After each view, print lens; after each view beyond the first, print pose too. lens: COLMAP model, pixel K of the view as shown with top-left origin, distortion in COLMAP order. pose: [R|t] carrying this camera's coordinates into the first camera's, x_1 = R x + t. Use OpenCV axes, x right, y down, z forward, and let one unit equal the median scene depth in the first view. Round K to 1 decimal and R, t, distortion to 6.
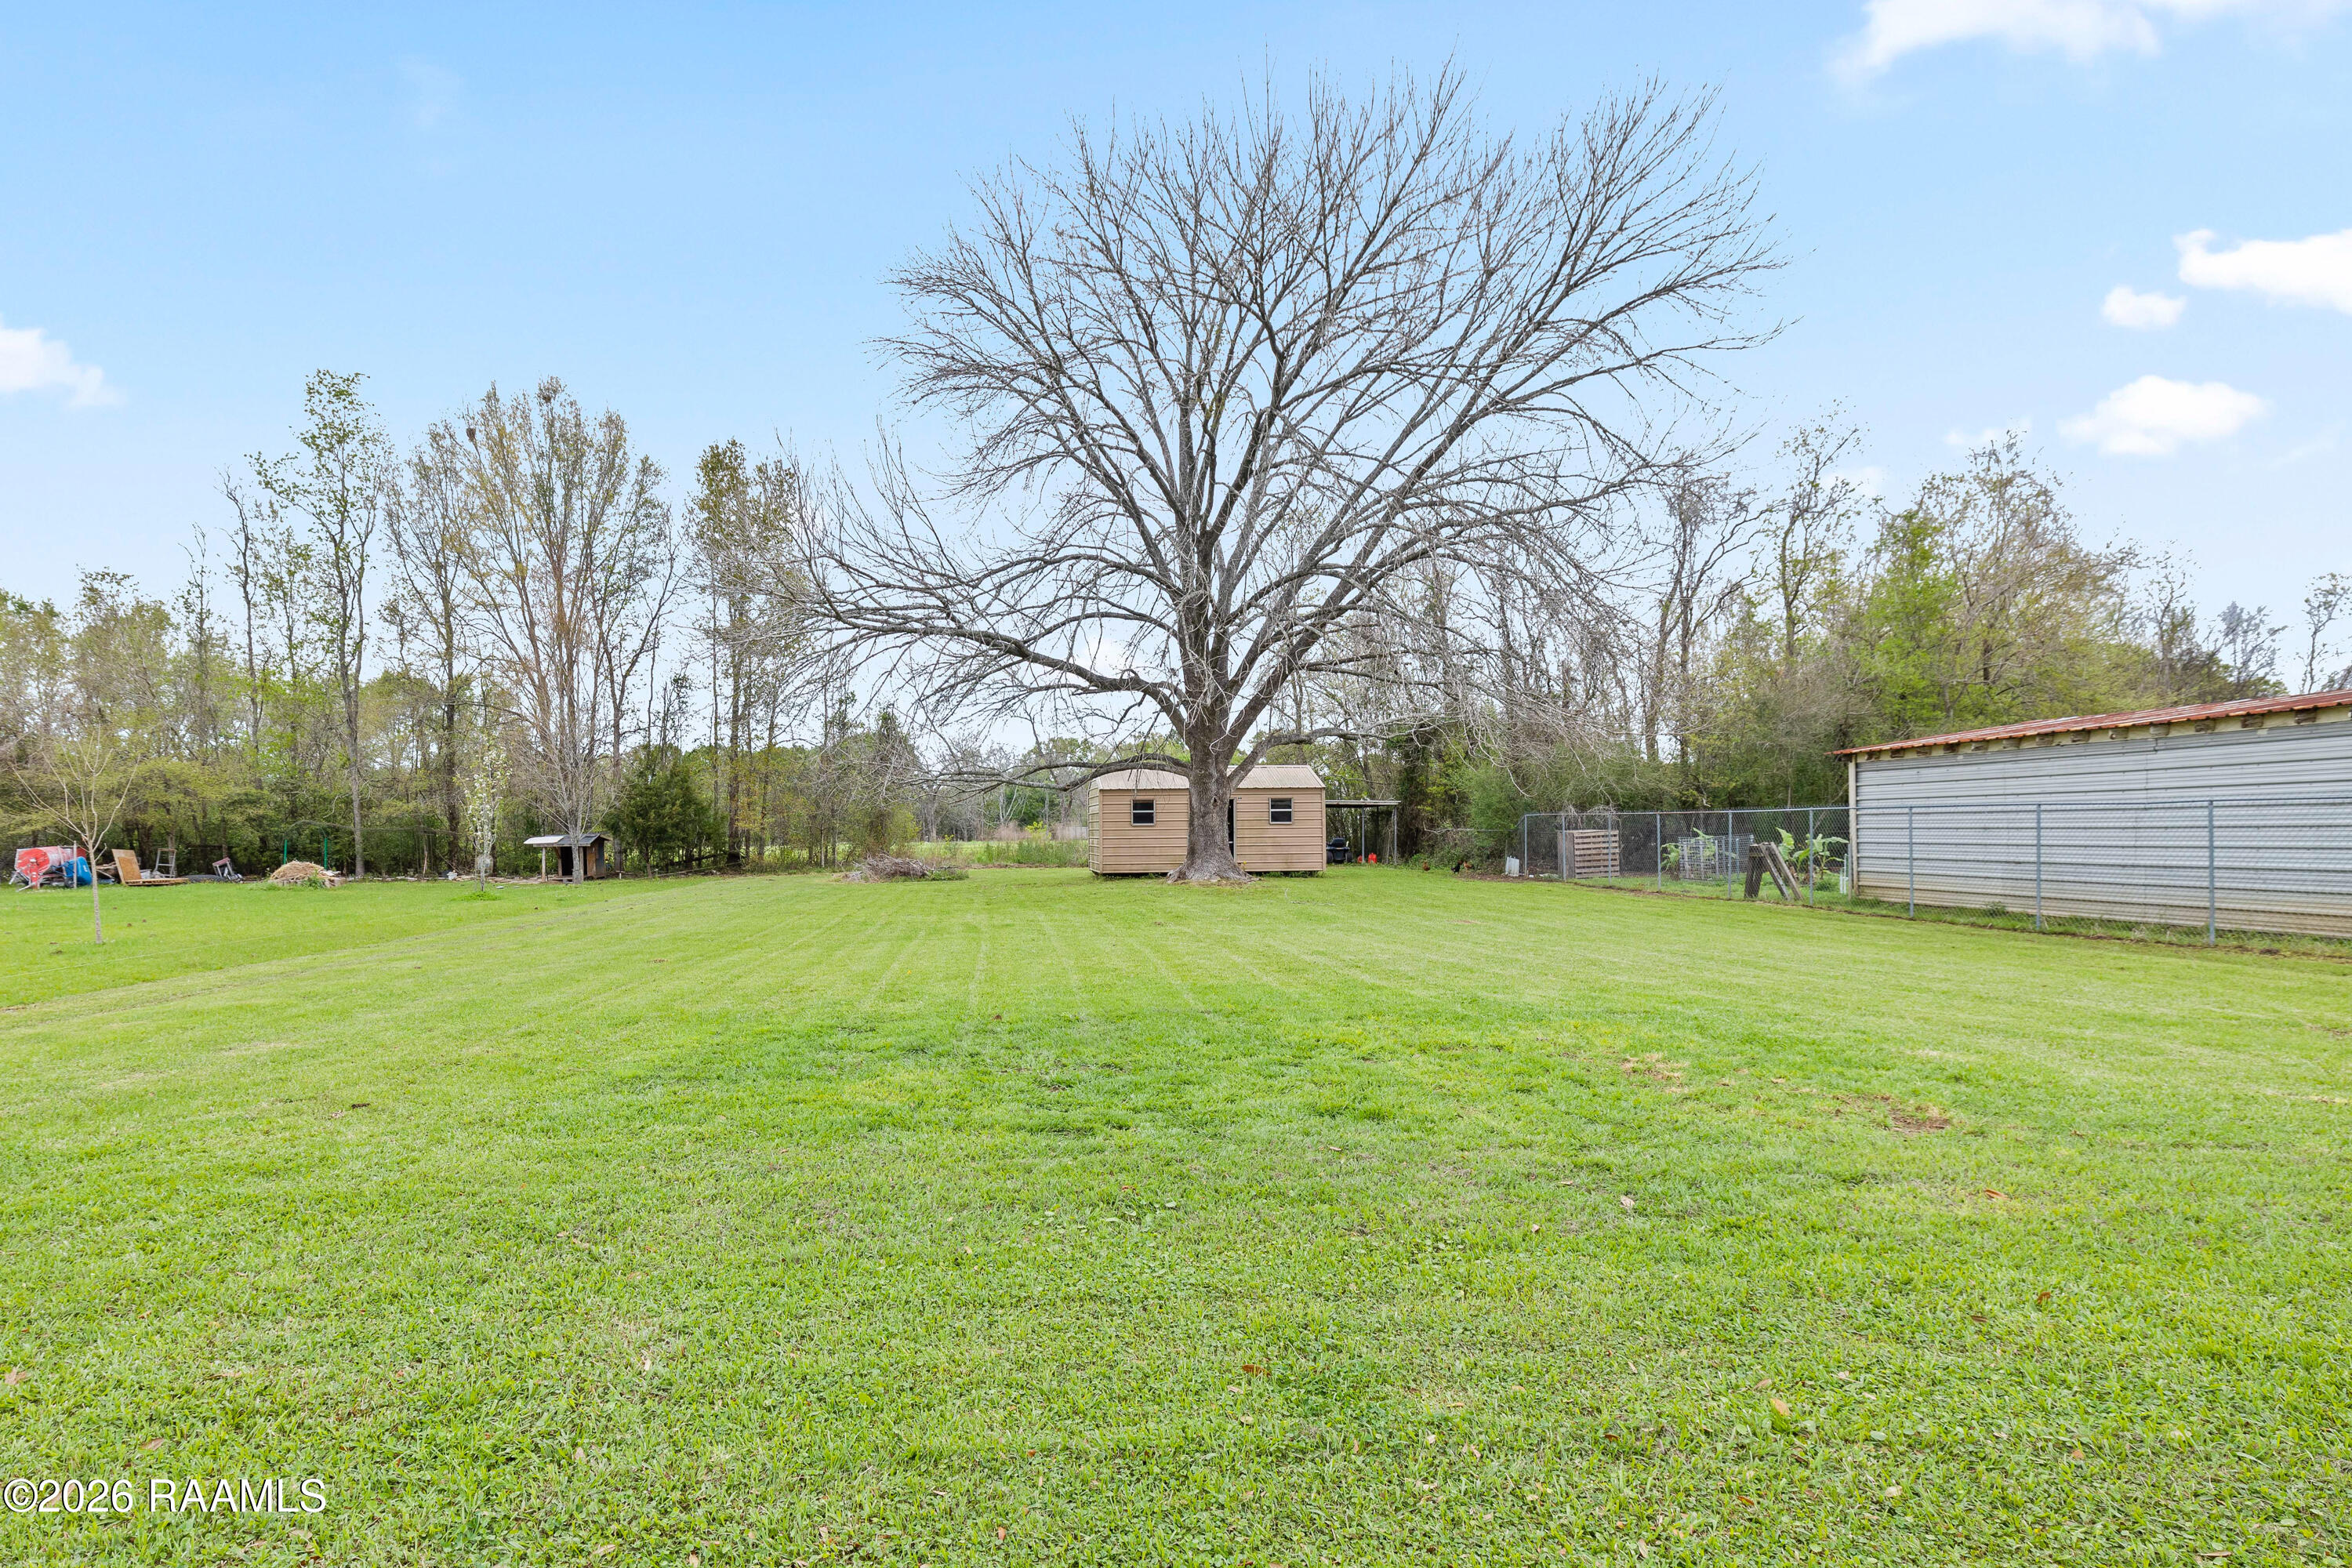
lens RADIAL K [[1227.2, 0, 1176.1], [0, 1227.2, 788.8], [0, 0, 1]] dist [-0.018071, -0.001122]
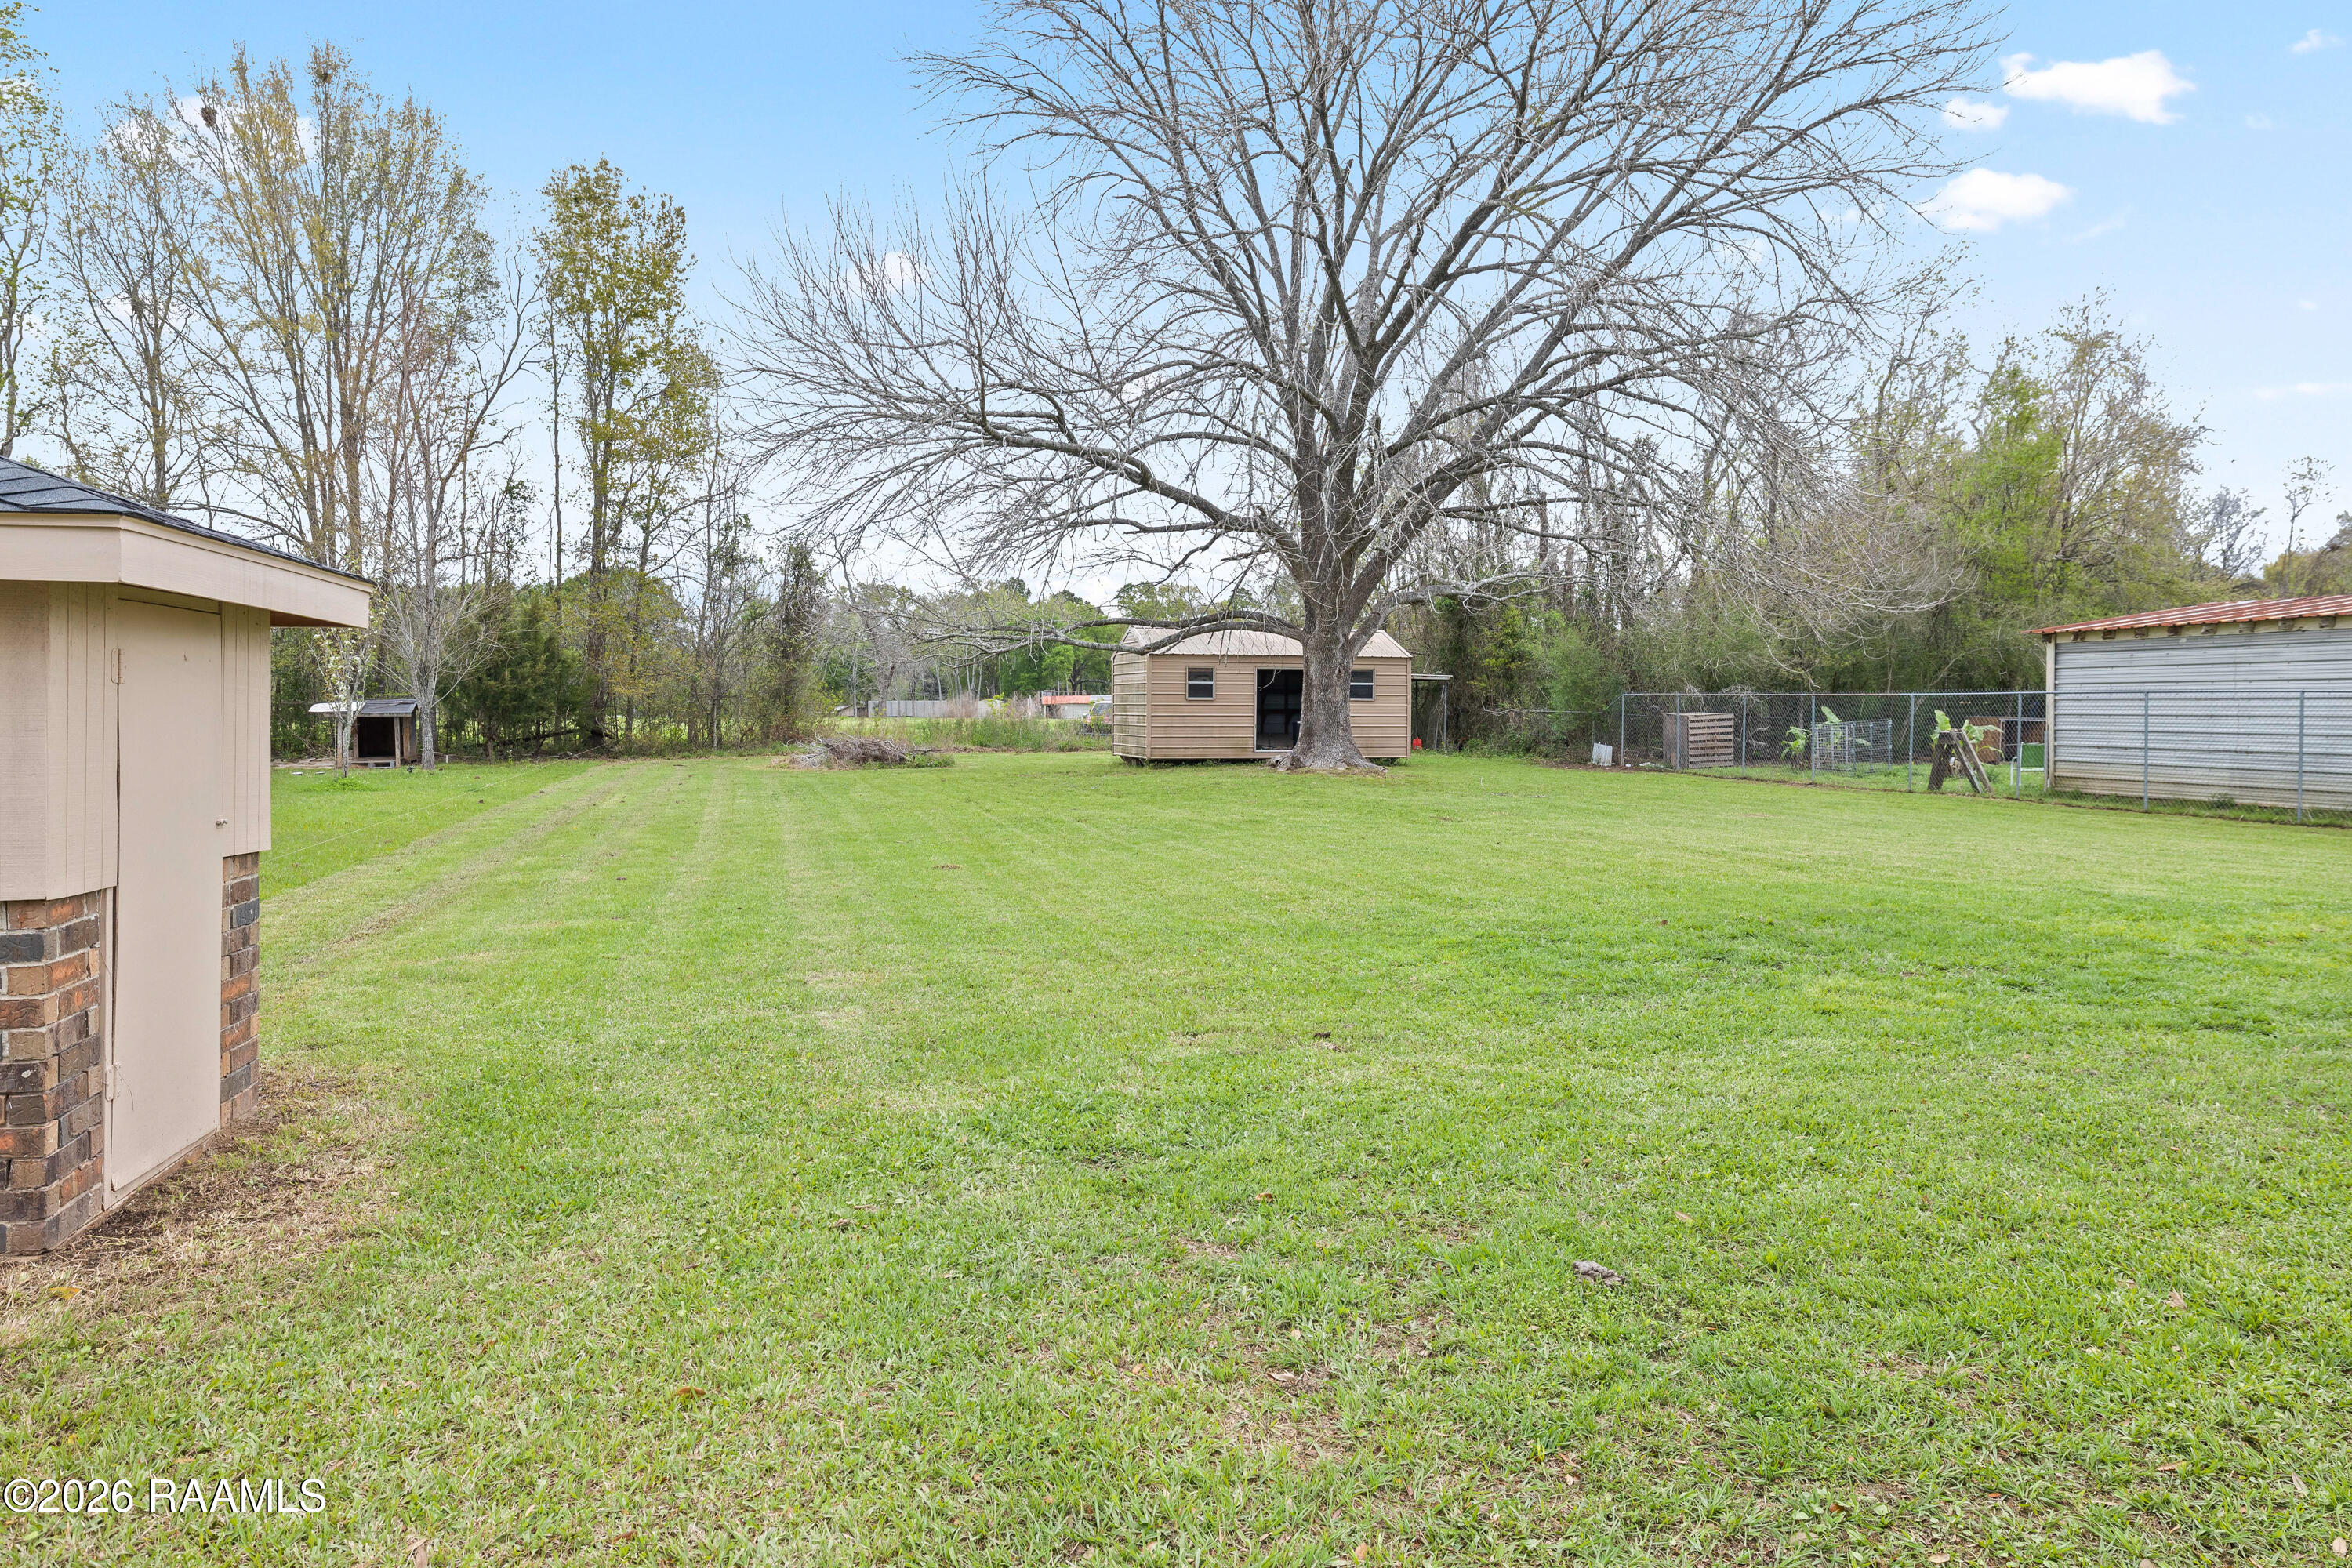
lens RADIAL K [[1609.3, 0, 1168.6], [0, 1609.3, 698.6], [0, 0, 1]] dist [-0.019696, 0.002903]
pose [[0.971740, 0.015385, 0.235552, -0.293249], [-0.021729, 0.999467, 0.024358, 0.004161], [-0.235052, -0.028788, 0.971556, -0.015423]]
